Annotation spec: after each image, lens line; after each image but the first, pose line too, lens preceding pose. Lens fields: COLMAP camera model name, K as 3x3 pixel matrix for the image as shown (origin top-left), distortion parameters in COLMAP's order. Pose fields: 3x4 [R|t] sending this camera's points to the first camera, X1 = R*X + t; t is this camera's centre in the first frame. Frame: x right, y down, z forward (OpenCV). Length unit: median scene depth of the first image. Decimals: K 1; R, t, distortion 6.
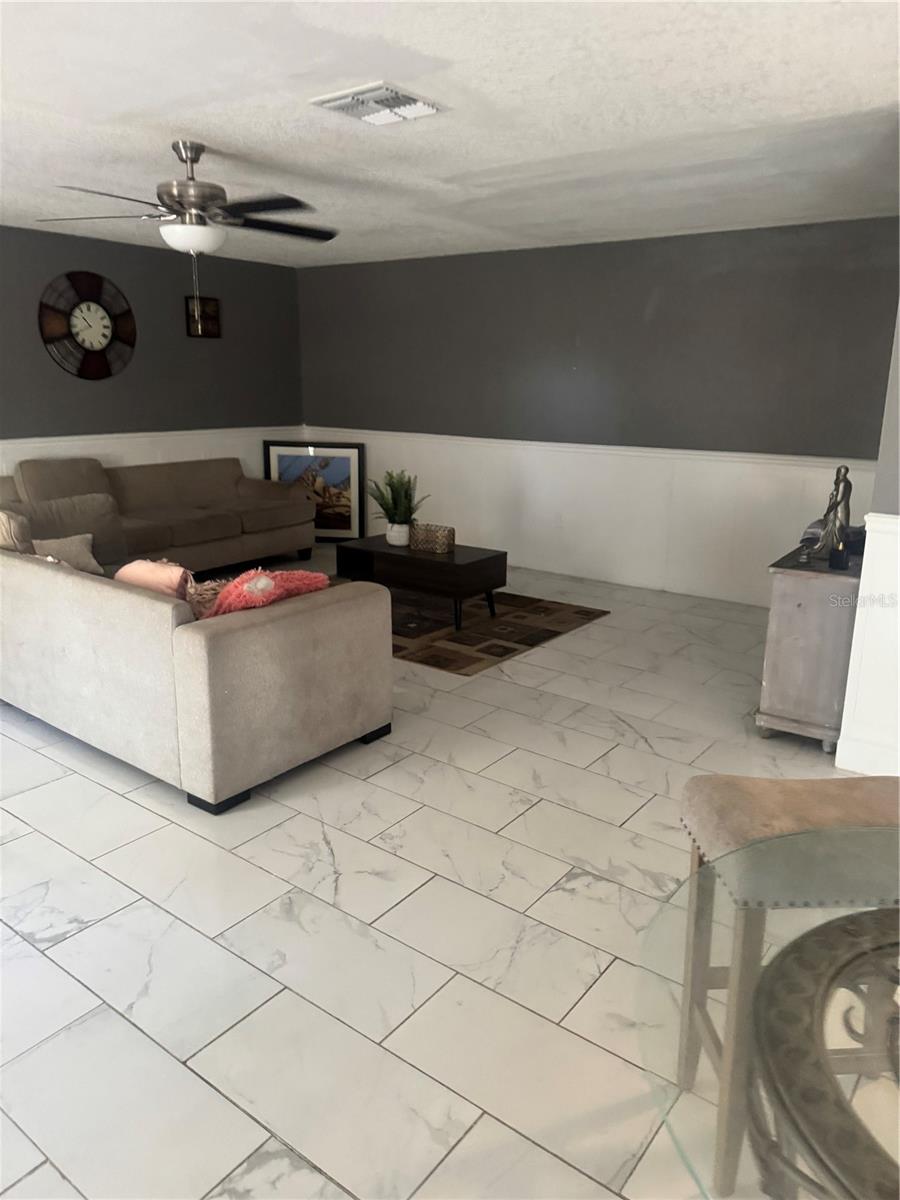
lens RADIAL K [[835.4, 0, 449.8], [0, 835.4, 595.7], [0, 0, 1]] dist [0.062753, -0.071552]
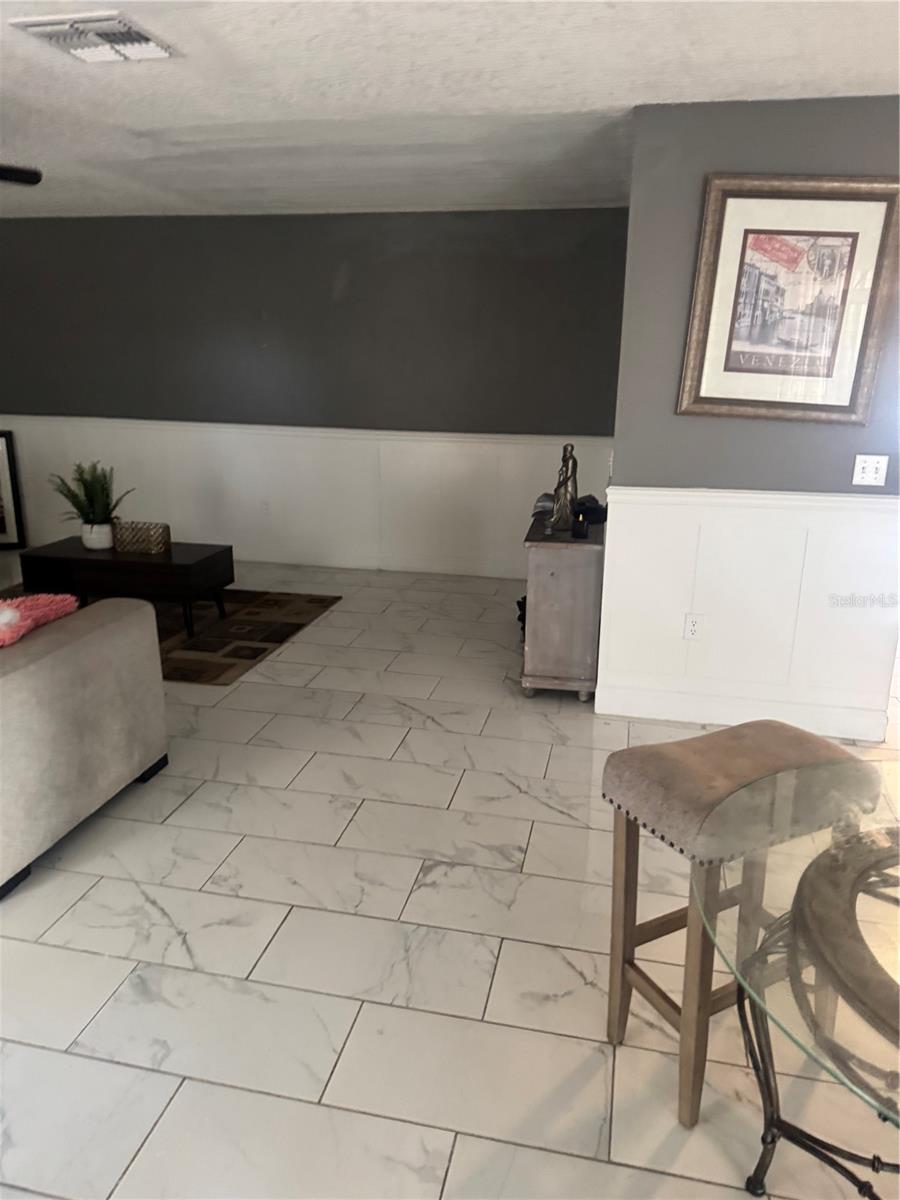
lens RADIAL K [[835.4, 0, 451.4], [0, 835.4, 609.9], [0, 0, 1]] dist [0.062753, -0.071552]
pose [[0.905357, -0.121262, 0.406970, -0.147166], [0.102902, 0.992446, 0.066792, -0.027510], [-0.411995, -0.018593, 0.910996, 0.062649]]
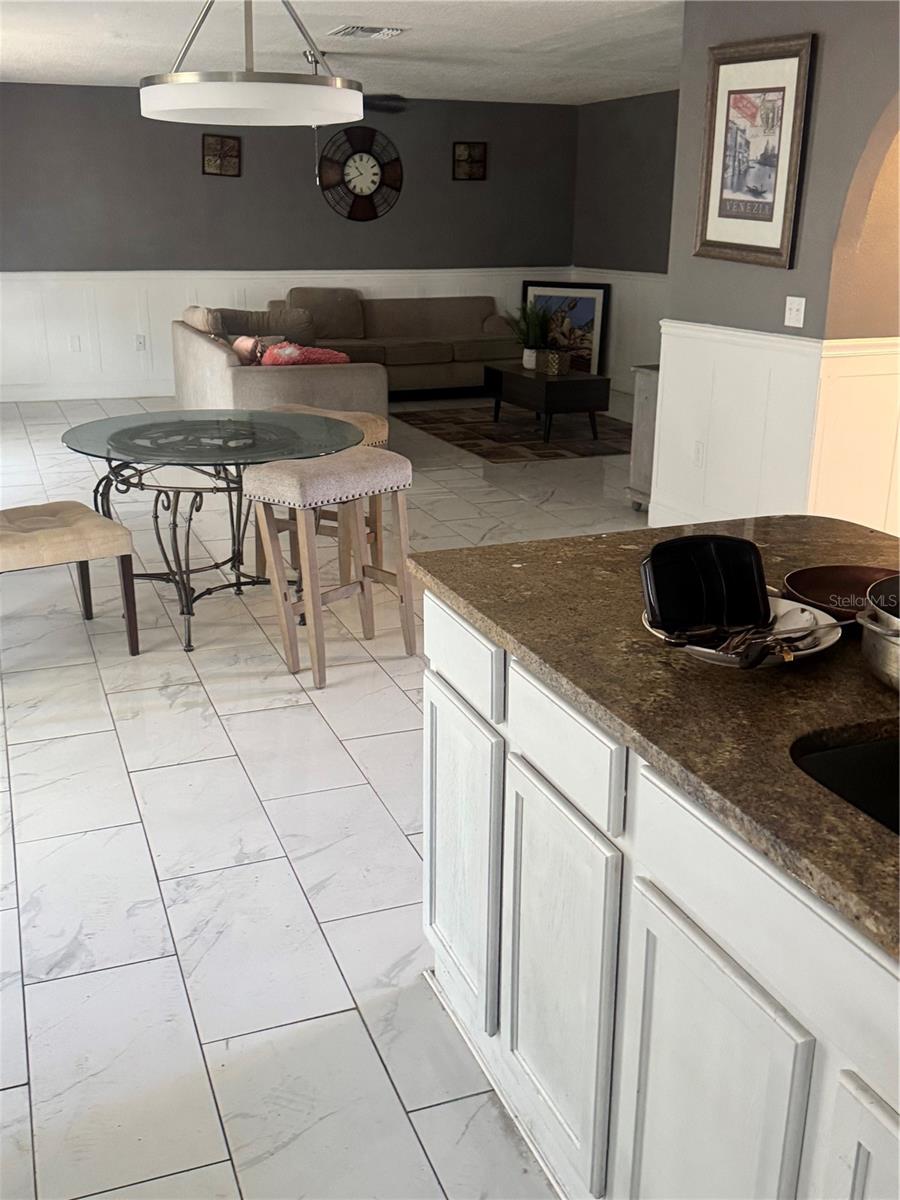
lens RADIAL K [[1197.6, 0, 438.9], [0, 1197.6, 642.6], [0, 0, 1]] dist [0.021941, 0.000000]
pose [[0.843897, 0.172359, -0.508065, 1.097185], [-0.129630, 0.984438, 0.118650, 0.194467], [0.520608, -0.034268, 0.853108, -0.689867]]
